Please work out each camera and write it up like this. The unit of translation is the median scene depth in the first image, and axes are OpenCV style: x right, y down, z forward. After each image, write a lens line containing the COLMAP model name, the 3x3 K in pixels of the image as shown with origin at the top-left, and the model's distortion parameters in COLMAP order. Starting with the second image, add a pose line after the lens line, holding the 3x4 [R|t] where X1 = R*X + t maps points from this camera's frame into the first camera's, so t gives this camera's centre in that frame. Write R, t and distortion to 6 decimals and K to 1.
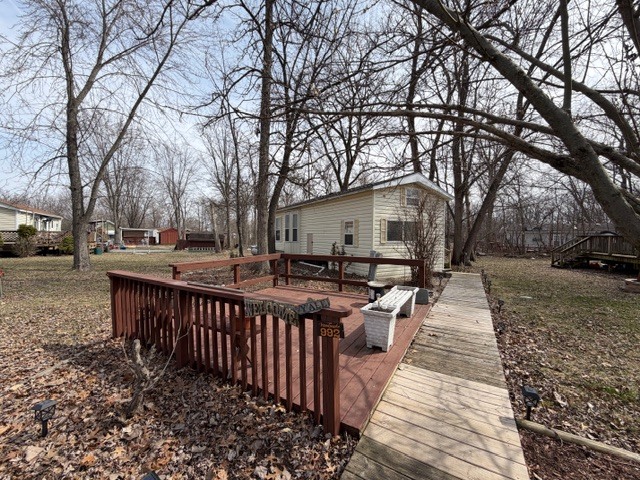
lens RADIAL K [[250.0, 0, 308.5], [0, 250.0, 242.5], [0, 0, 1]] dist [-0.000541, -0.000011]
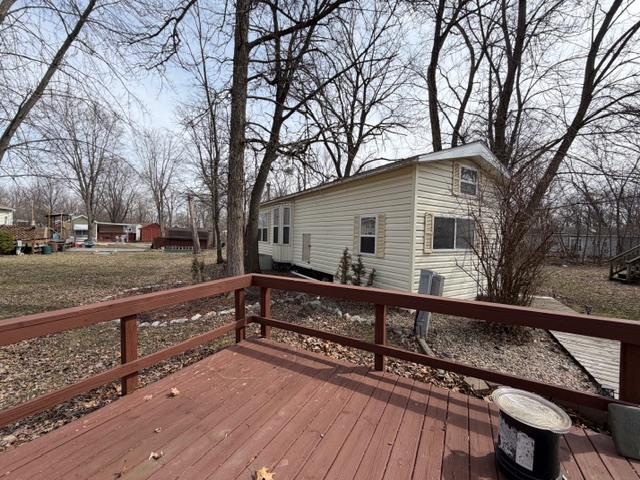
lens RADIAL K [[254.9, 0, 318.4], [0, 254.9, 241.9], [0, 0, 1]] dist [-0.002629, -0.000055]
pose [[0.998015, 0.012827, 0.061660, -0.004331], [-0.013059, 0.999909, 0.003362, -0.011748], [-0.061611, -0.004161, 0.998092, 0.197279]]
